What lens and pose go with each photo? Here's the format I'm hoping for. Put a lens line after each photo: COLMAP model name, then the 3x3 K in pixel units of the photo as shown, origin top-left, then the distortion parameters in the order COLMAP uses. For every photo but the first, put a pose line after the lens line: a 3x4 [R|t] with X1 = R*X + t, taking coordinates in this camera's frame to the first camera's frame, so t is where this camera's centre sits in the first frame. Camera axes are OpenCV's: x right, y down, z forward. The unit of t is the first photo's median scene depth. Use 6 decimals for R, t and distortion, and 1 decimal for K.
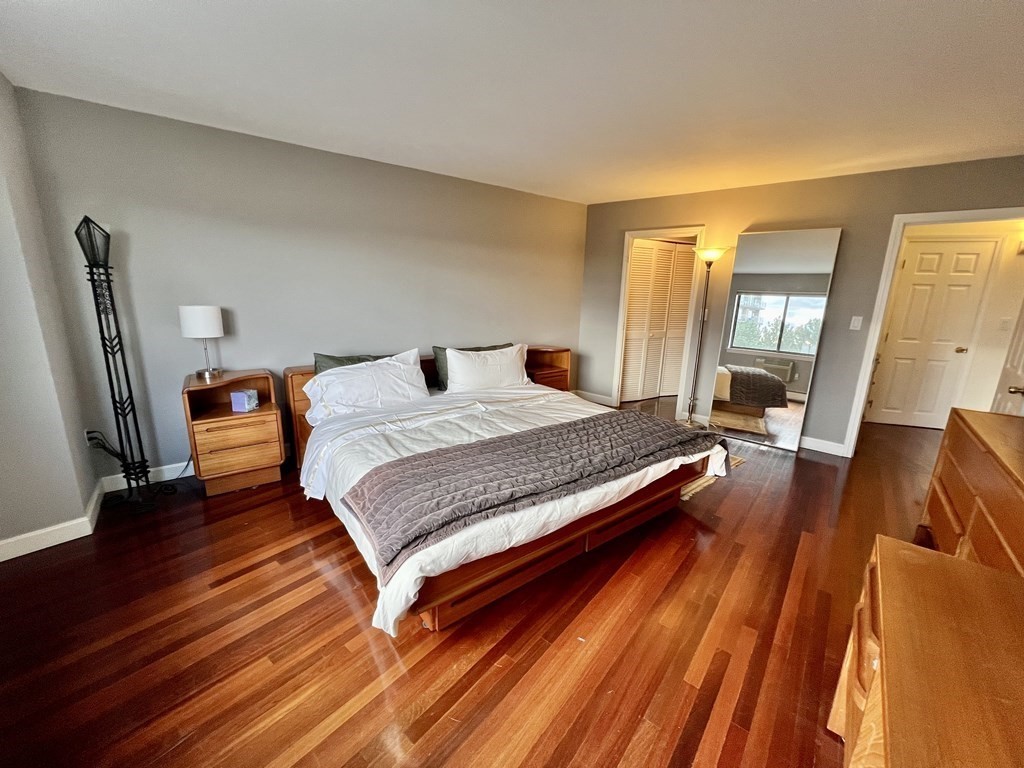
lens RADIAL K [[411.3, 0, 513.0], [0, 411.3, 385.6], [0, 0, 1]] dist [-0.001342, 0.000812]
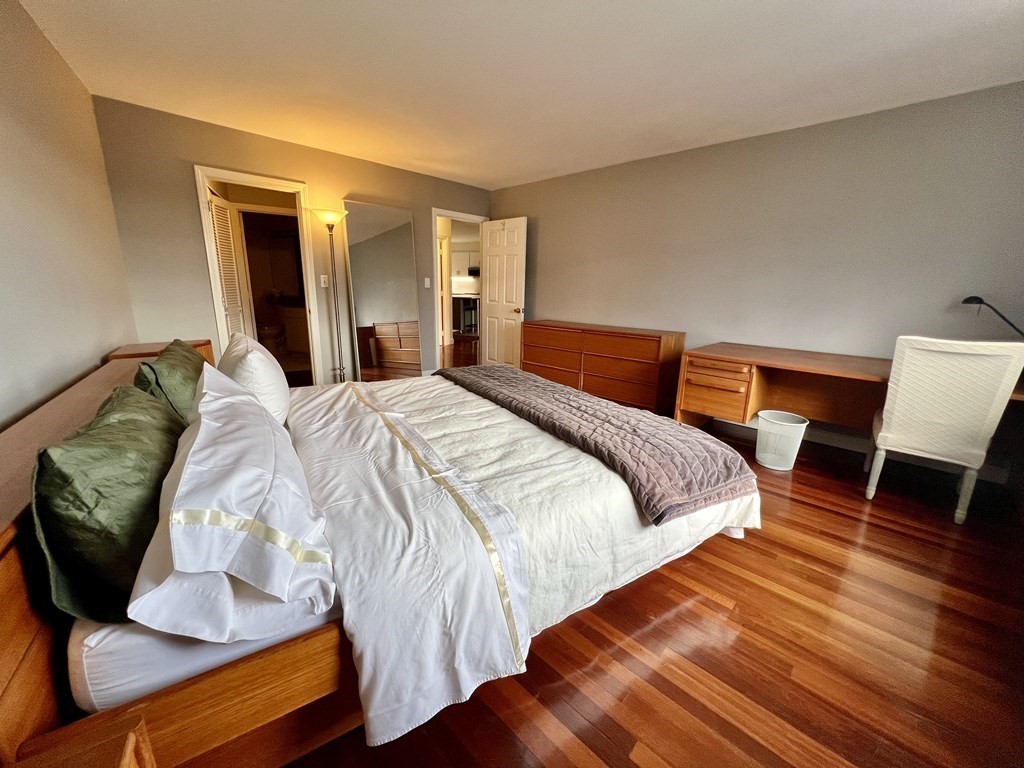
lens RADIAL K [[411.3, 0, 512.6], [0, 411.3, 379.2], [0, 0, 1]] dist [-0.001342, 0.000812]
pose [[0.070338, -0.250527, 0.965551, -0.830492], [0.216744, 0.948661, 0.230356, -0.138716], [-0.973691, 0.193074, 0.121027, 0.860402]]
